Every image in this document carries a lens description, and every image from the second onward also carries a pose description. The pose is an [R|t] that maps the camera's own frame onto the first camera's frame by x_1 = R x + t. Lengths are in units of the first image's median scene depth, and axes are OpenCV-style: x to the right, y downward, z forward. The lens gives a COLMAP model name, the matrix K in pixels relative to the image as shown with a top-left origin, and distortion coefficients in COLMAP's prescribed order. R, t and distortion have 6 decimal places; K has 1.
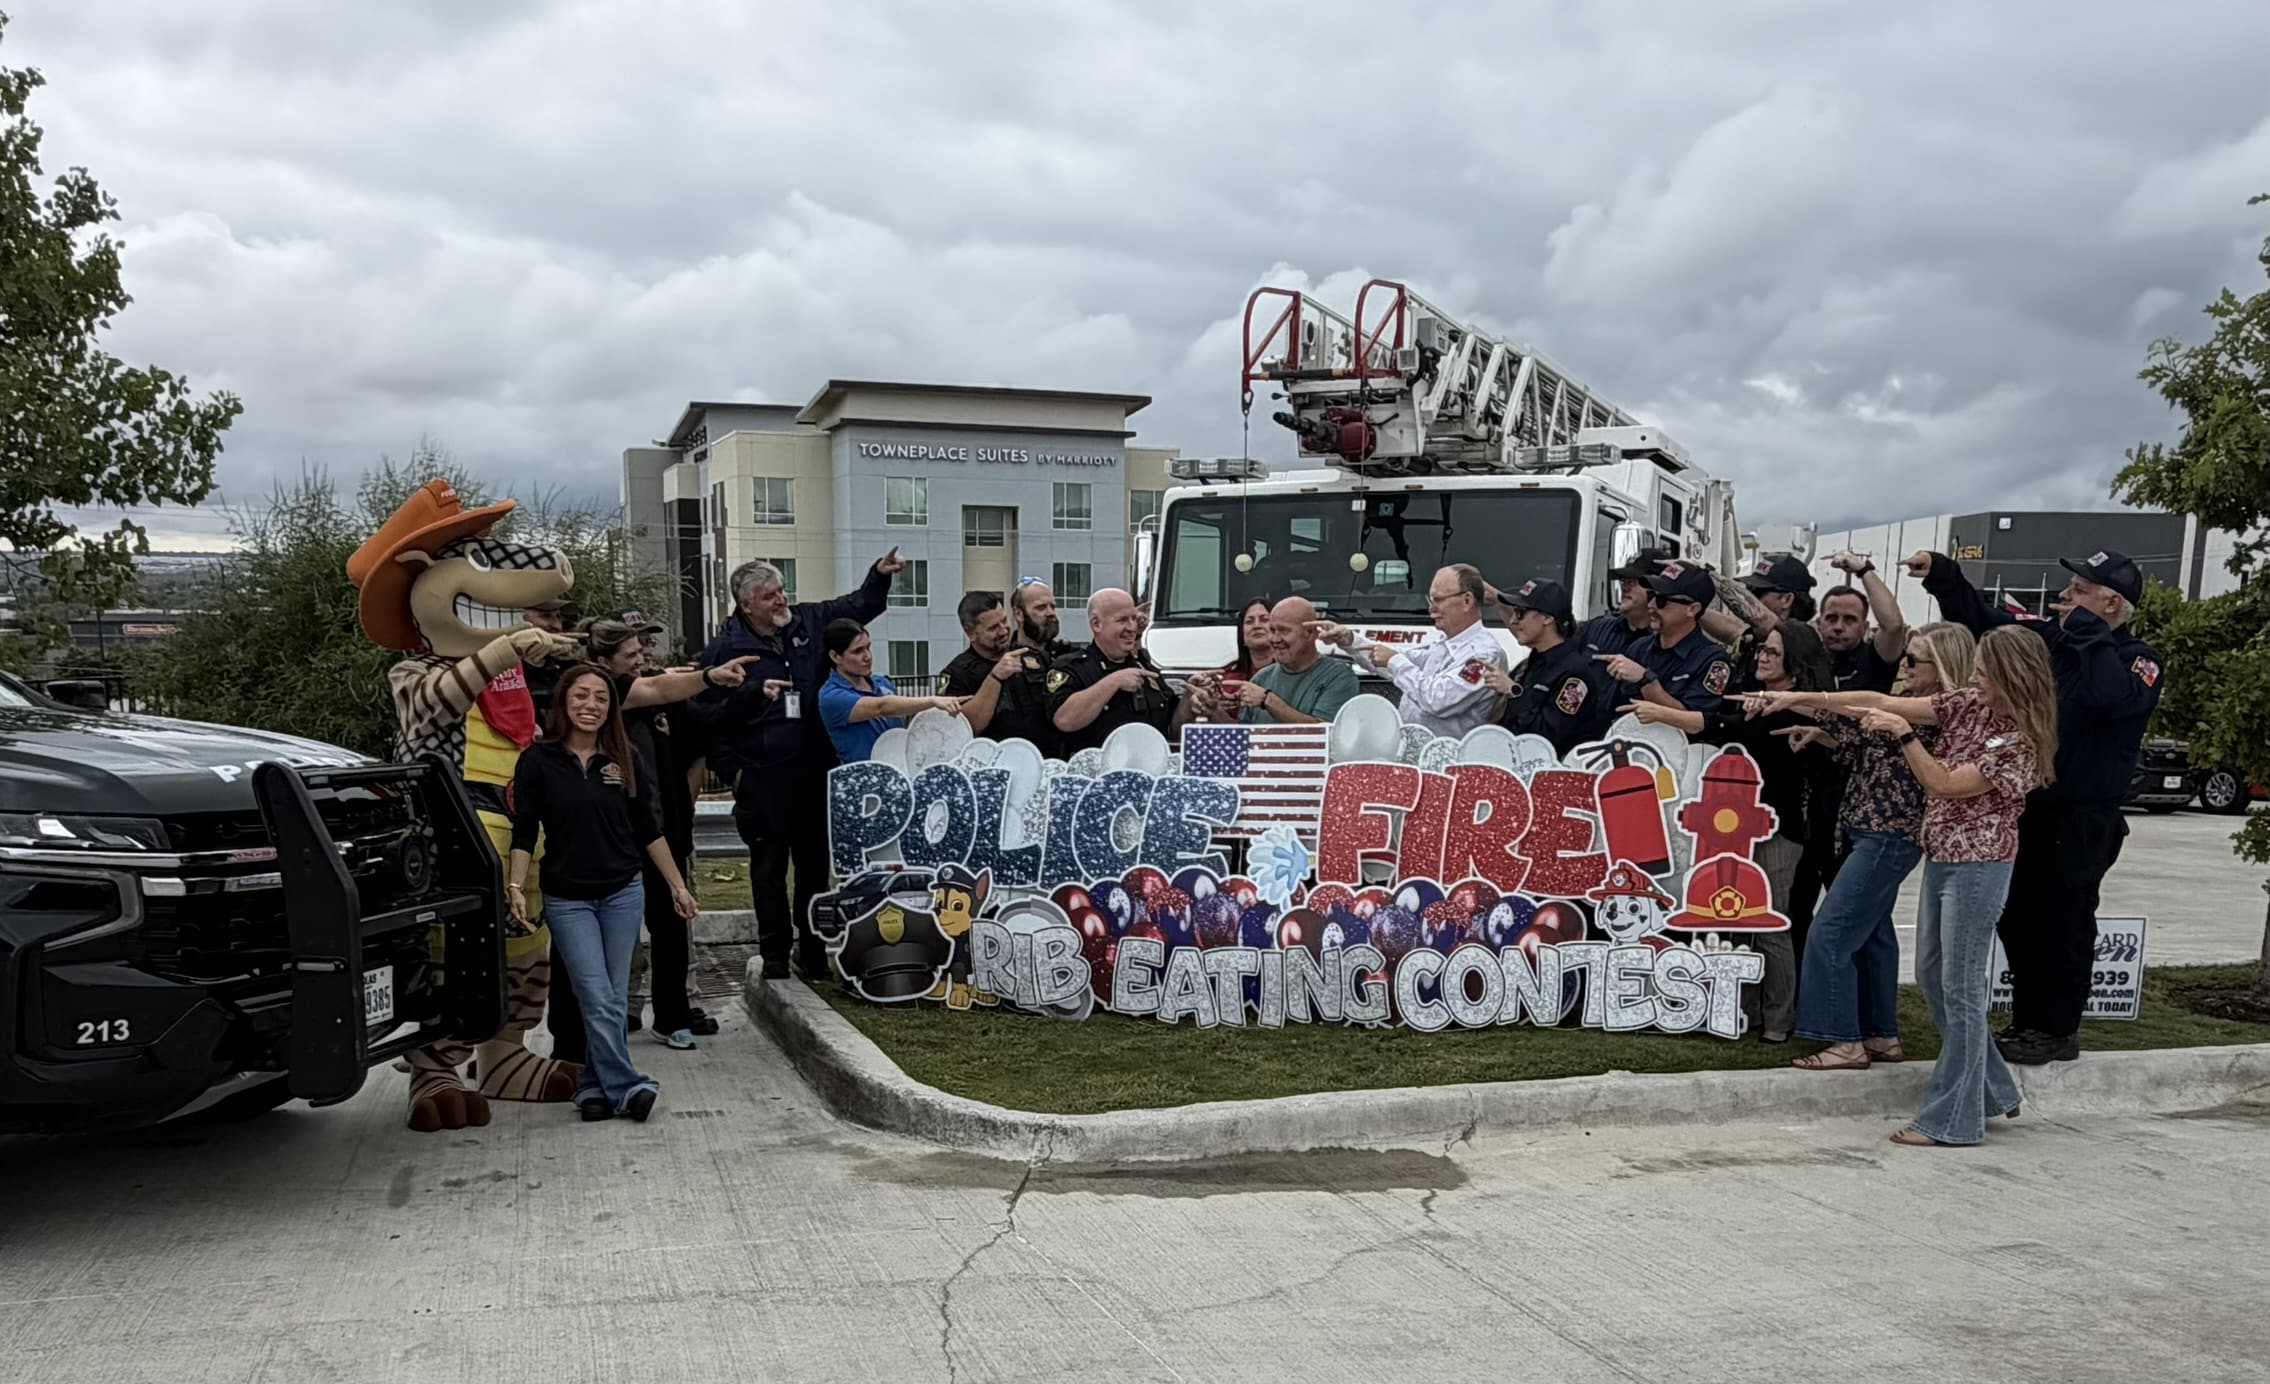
lens RADIAL K [[1901.1, 0, 1199.0], [0, 1901.1, 963.5], [0, 0, 1]] dist [0.000852, 0.004919]
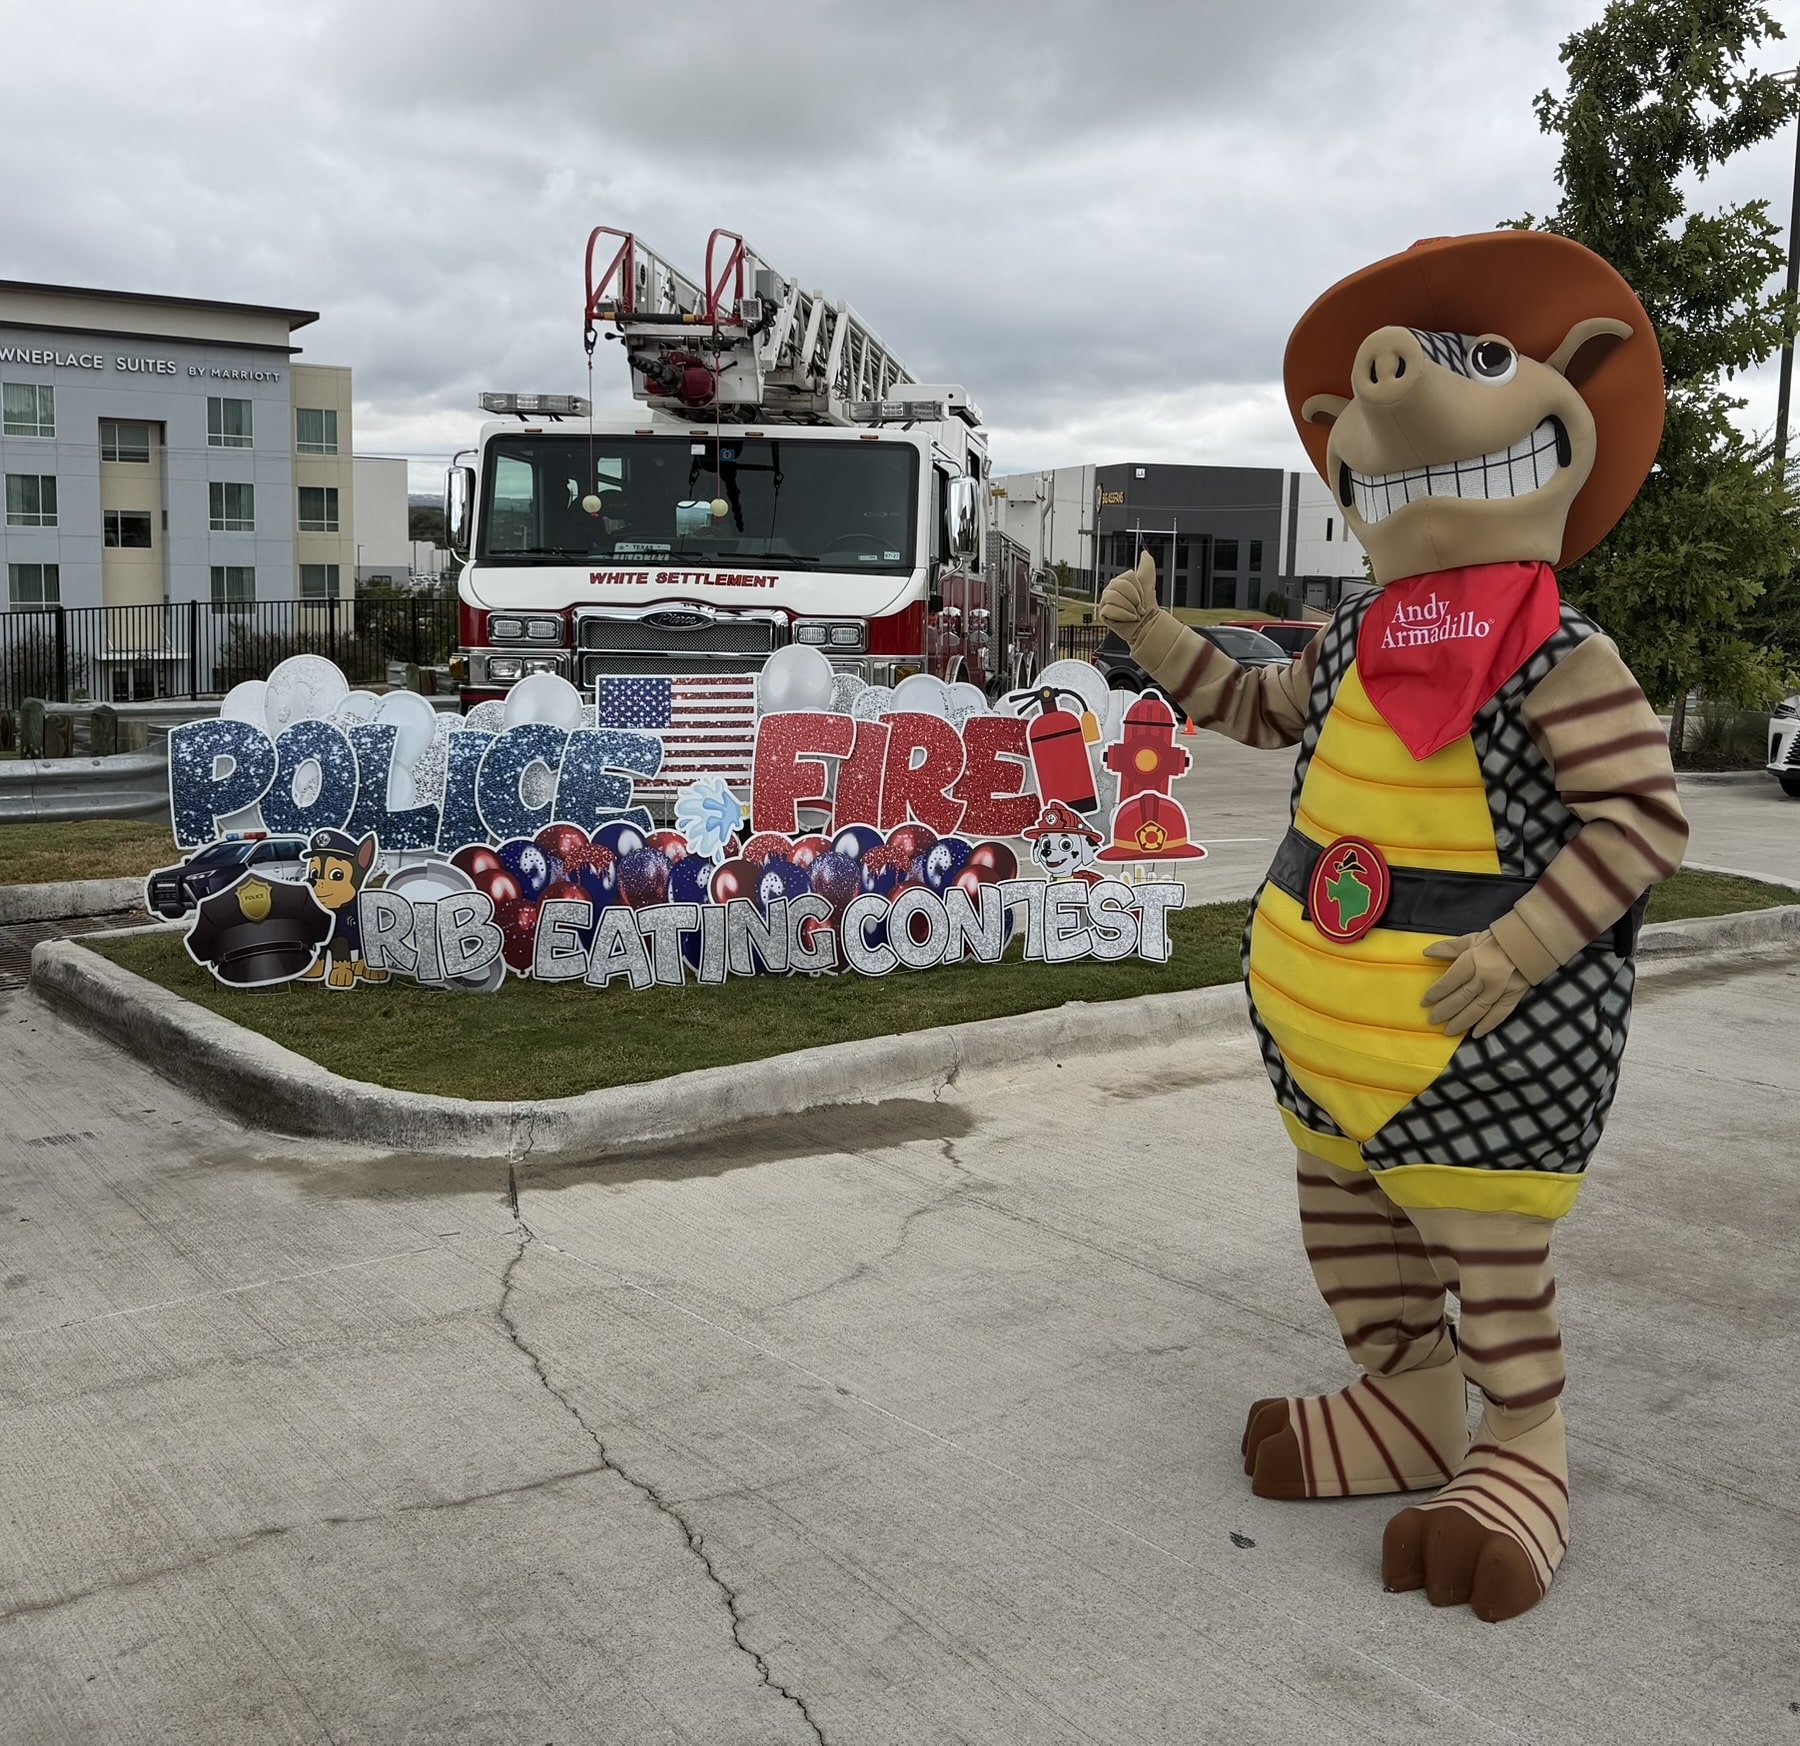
lens RADIAL K [[1829.7, 0, 1105.7], [0, 1829.7, 769.8], [0, 0, 1]] dist [0.085339, 0.000000]
pose [[0.930410, -0.031071, 0.365200, -0.111304], [0.053096, 0.997316, -0.050419, -0.016854], [-0.362653, 0.066301, 0.929563, 0.040576]]
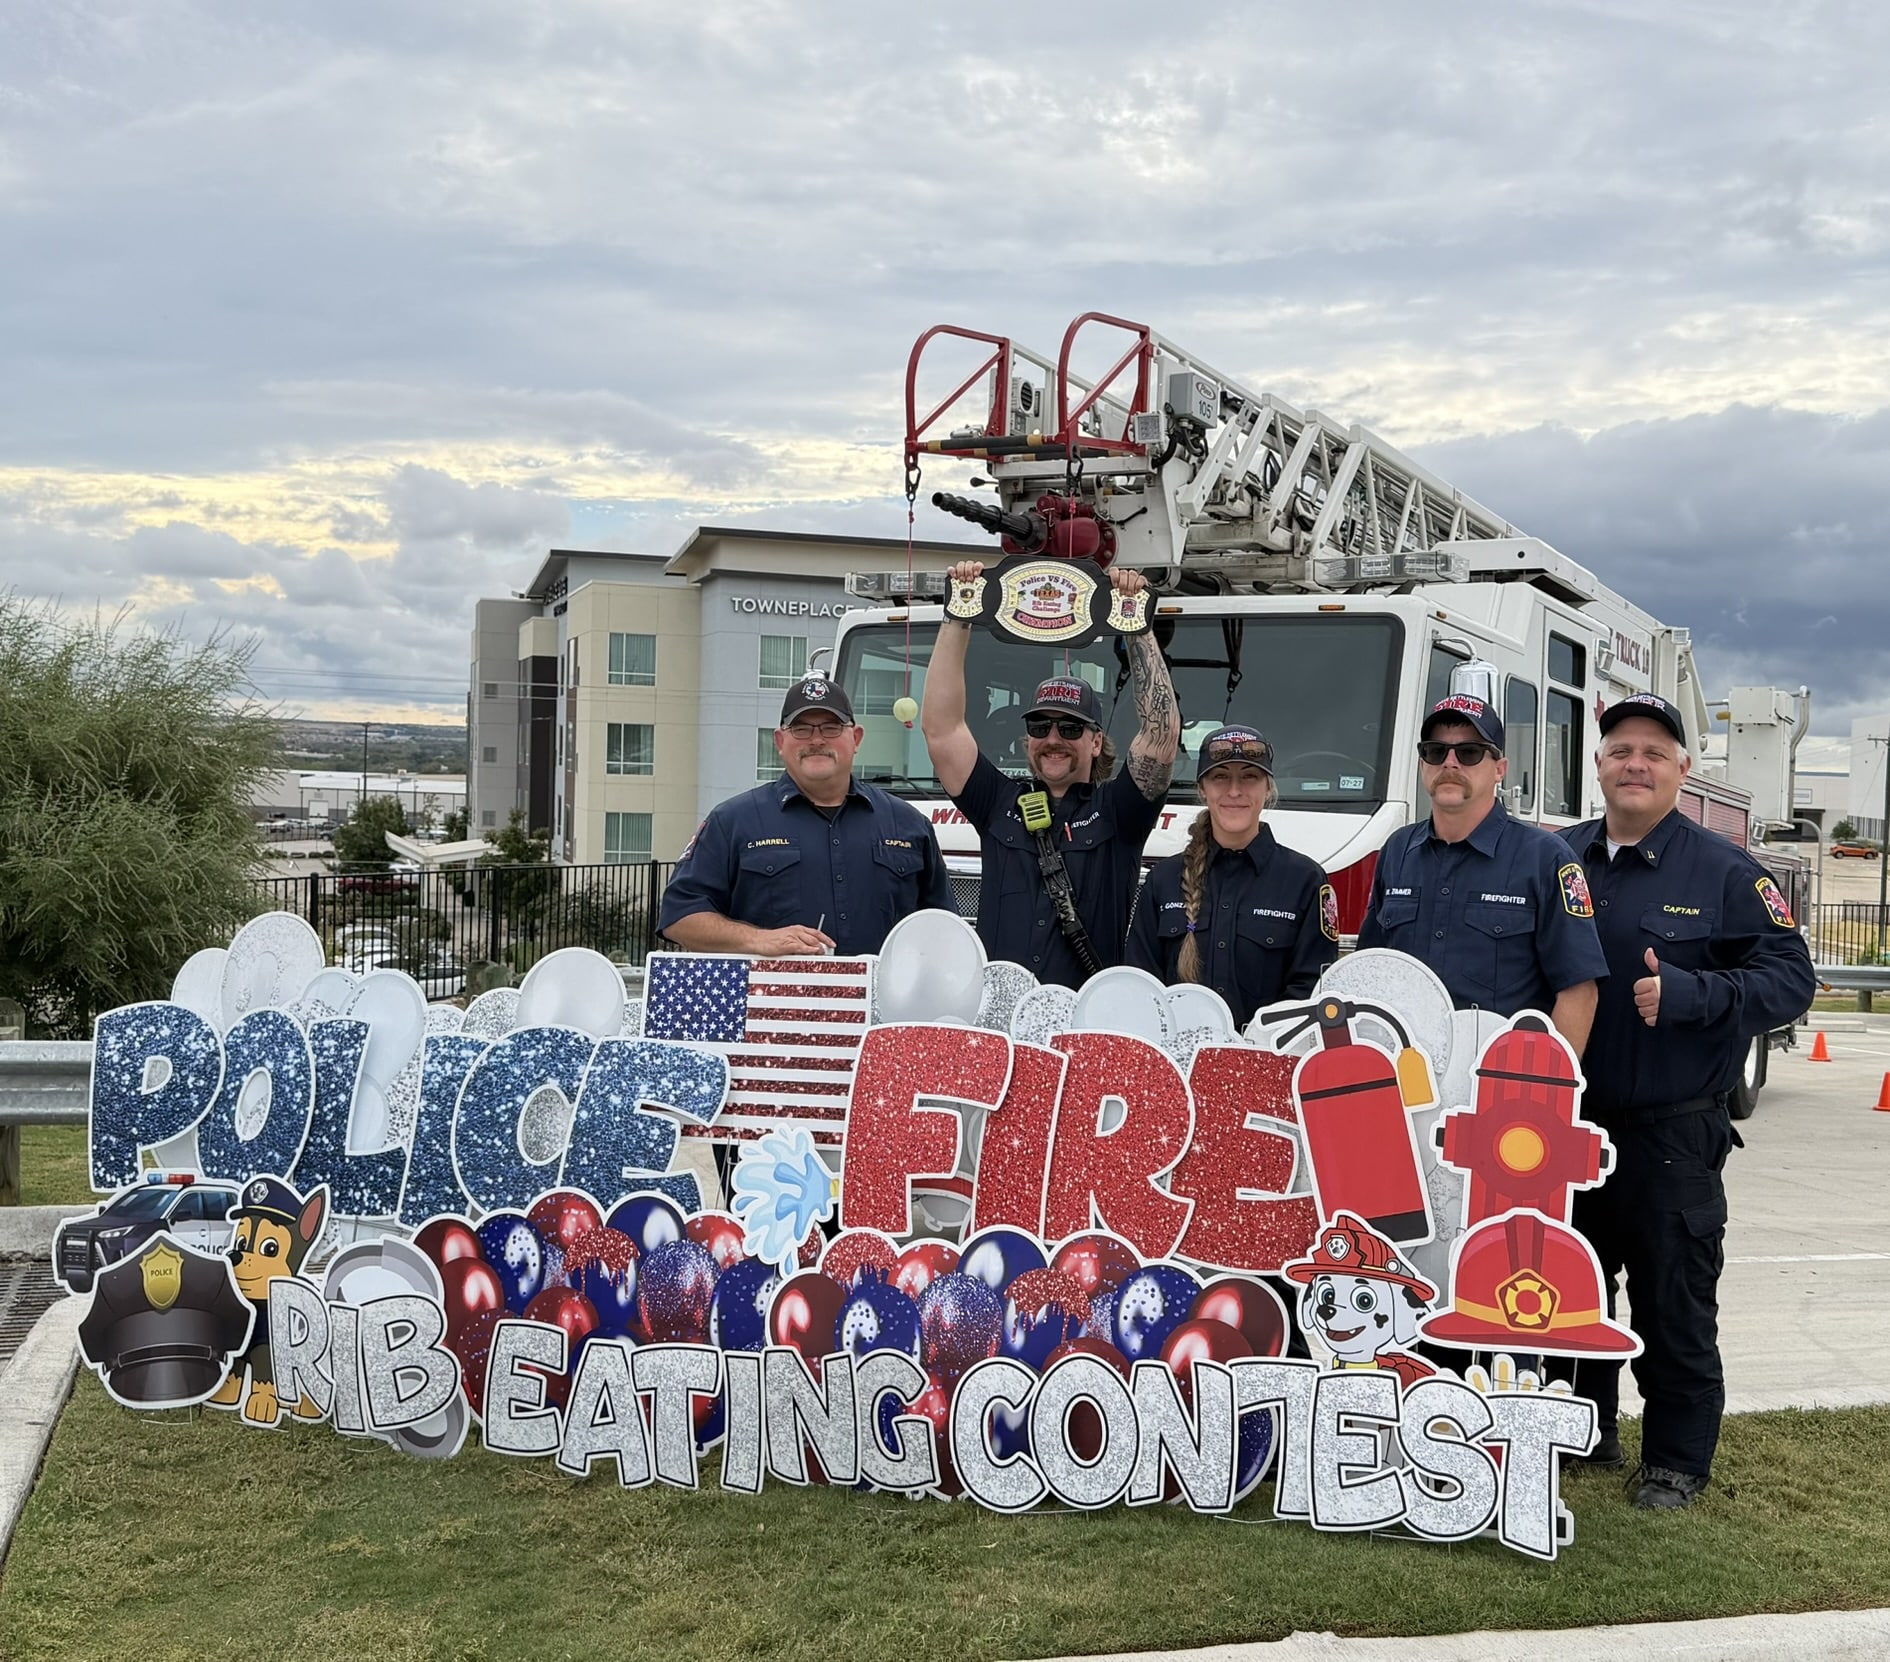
lens RADIAL K [[2191.3, 0, 1068.8], [0, 2191.3, 831.1], [0, 0, 1]] dist [0.102360, 0.000000]
pose [[0.999363, 0.018107, -0.030752, 0.146665], [-0.022930, 0.986100, -0.164562, -0.051880], [0.027345, 0.165162, 0.985887, 0.308920]]
